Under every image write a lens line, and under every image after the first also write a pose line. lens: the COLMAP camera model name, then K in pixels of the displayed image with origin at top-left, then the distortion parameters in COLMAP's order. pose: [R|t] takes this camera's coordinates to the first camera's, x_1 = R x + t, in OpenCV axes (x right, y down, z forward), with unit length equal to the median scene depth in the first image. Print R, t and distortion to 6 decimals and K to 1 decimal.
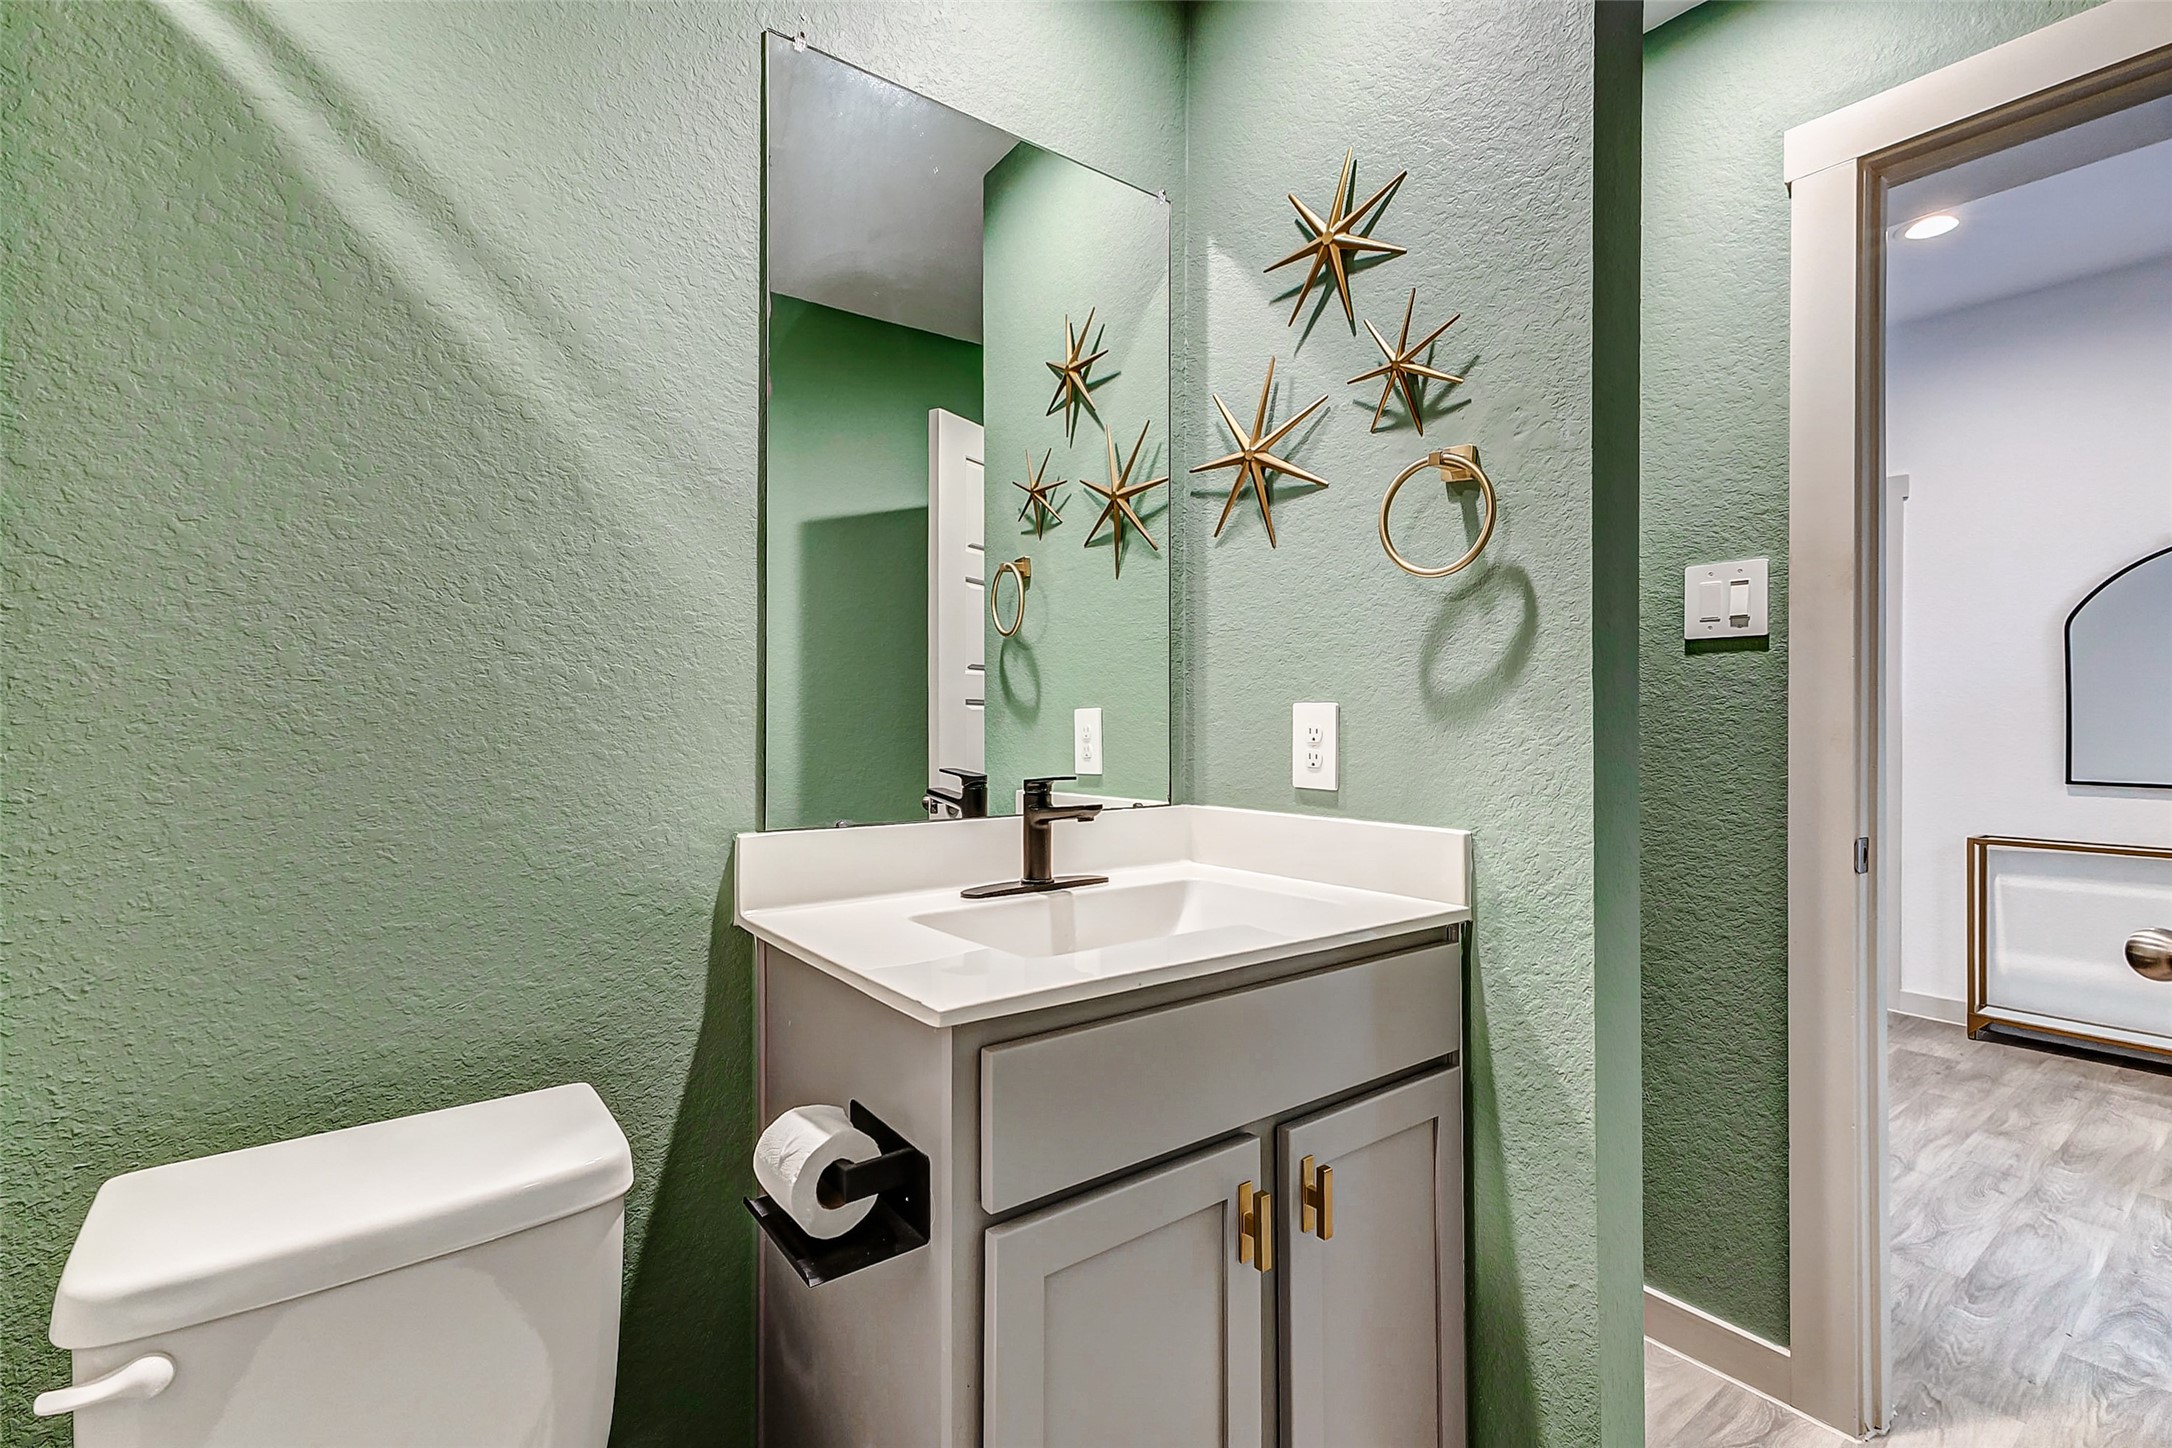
lens RADIAL K [[962.9, 0, 1086.0], [0, 962.9, 724.0], [0, 0, 1]] dist [0.012825, 0.000054]
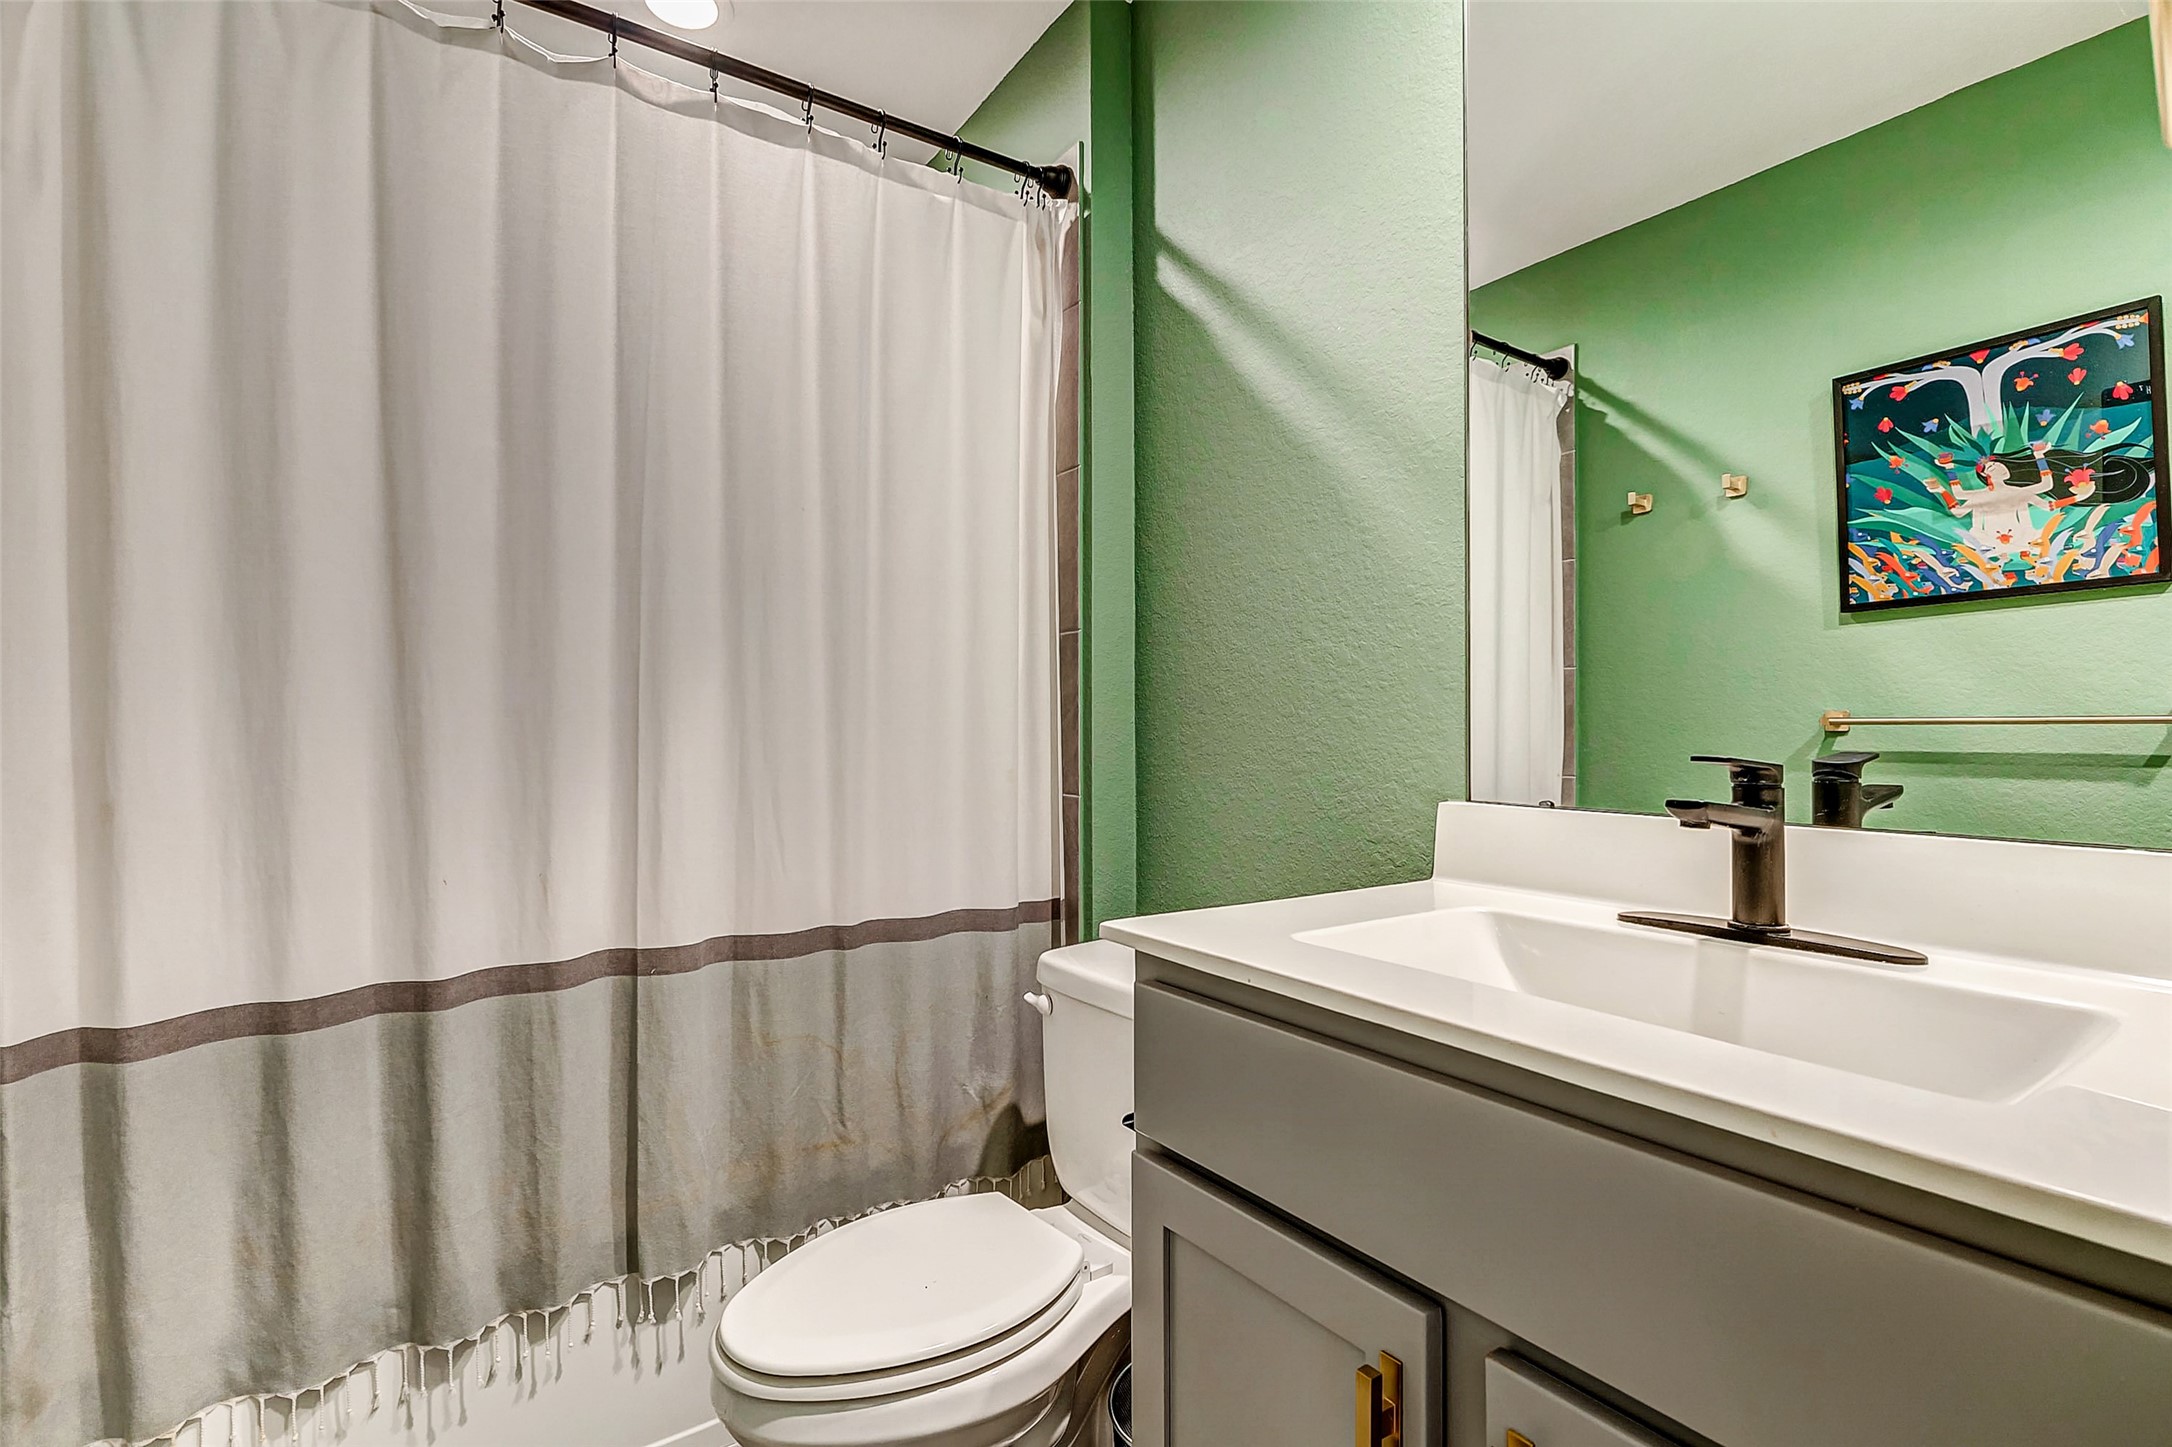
lens RADIAL K [[1031.7, 0, 1086.0], [0, 1031.7, 723.5], [0, 0, 1]] dist [0.000553, 0.000117]
pose [[-0.044244, -0.004866, -0.999009, 0.751876], [-0.001860, 0.999987, -0.004789, 0.042535], [0.999019, 0.001646, -0.044253, 0.707252]]
